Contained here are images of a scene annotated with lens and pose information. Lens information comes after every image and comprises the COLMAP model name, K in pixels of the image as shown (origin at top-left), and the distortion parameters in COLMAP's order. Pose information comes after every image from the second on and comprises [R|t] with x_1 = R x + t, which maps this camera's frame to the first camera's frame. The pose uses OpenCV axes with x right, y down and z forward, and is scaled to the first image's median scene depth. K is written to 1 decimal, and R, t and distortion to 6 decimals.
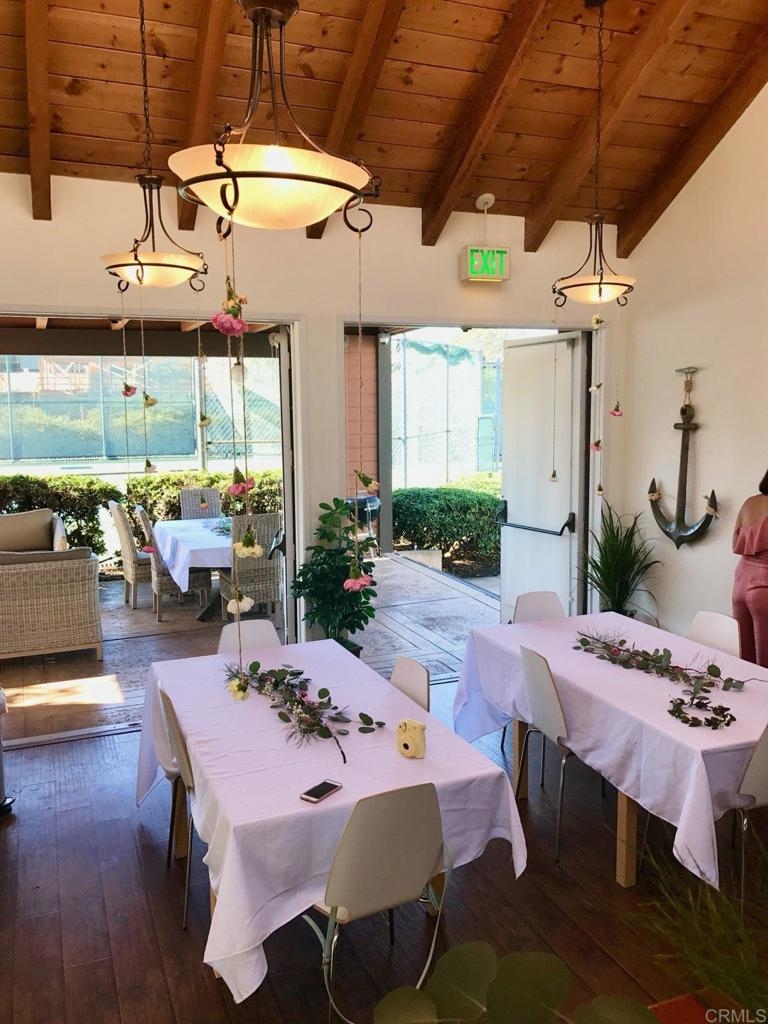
lens RADIAL K [[841.7, 0, 383.7], [0, 841.7, 506.3], [0, 0, 1]] dist [0.014633, -0.008017]
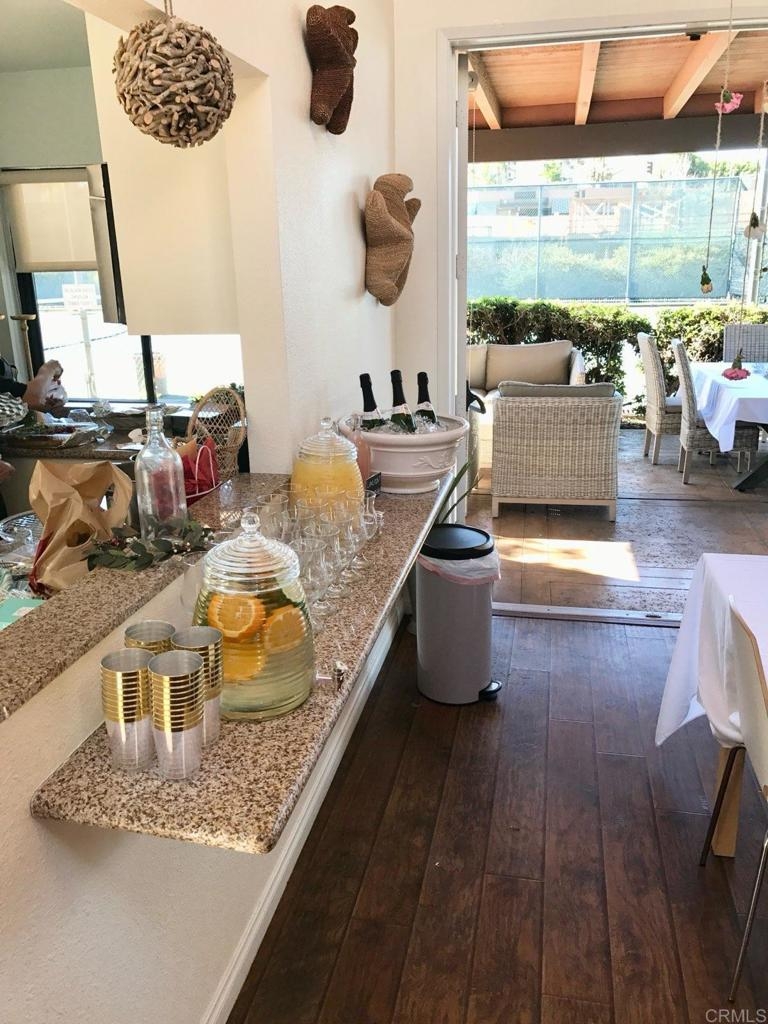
lens RADIAL K [[841.7, 0, 383.7], [0, 841.7, 506.3], [0, 0, 1]] dist [0.014633, -0.008017]
pose [[0.831756, 0.147605, -0.535158, -0.065182], [-0.053044, 0.980725, 0.188057, 0.018978], [0.552601, -0.128030, 0.823554, 0.155503]]
